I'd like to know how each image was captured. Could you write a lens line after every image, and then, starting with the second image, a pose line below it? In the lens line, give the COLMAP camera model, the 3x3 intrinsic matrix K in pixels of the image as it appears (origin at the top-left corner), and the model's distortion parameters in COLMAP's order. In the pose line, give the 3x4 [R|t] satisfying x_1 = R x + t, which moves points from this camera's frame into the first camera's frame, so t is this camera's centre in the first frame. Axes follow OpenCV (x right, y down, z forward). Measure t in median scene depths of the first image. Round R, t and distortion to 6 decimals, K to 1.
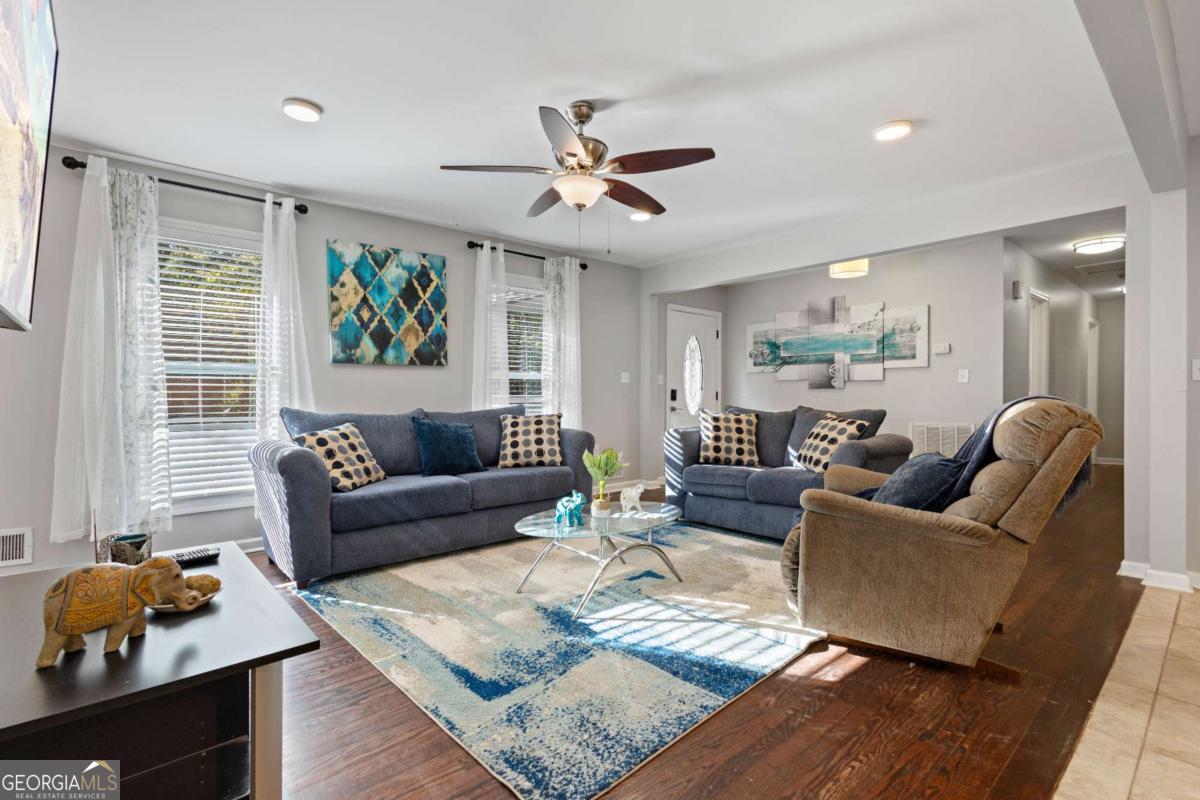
lens RADIAL K [[553.4, 0, 596.1], [0, 553.4, 398.3], [0, 0, 1]] dist [0.012802, -0.001902]
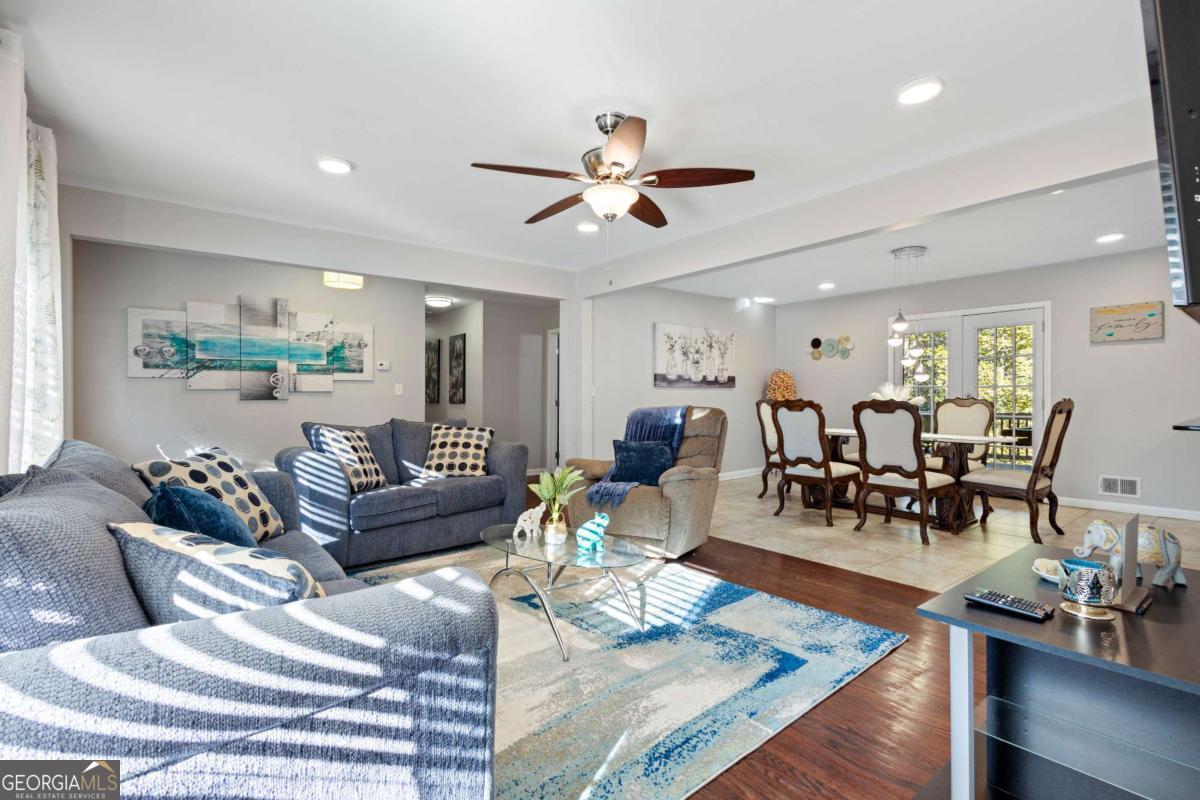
lens RADIAL K [[553.4, 0, 599.3], [0, 553.4, 402.7], [0, 0, 1]] dist [0.012802, -0.001902]
pose [[0.044083, -0.011506, 0.998962, -0.508271], [0.013998, 0.999843, 0.010898, -0.017523], [-0.998930, 0.013503, 0.044237, 0.493844]]
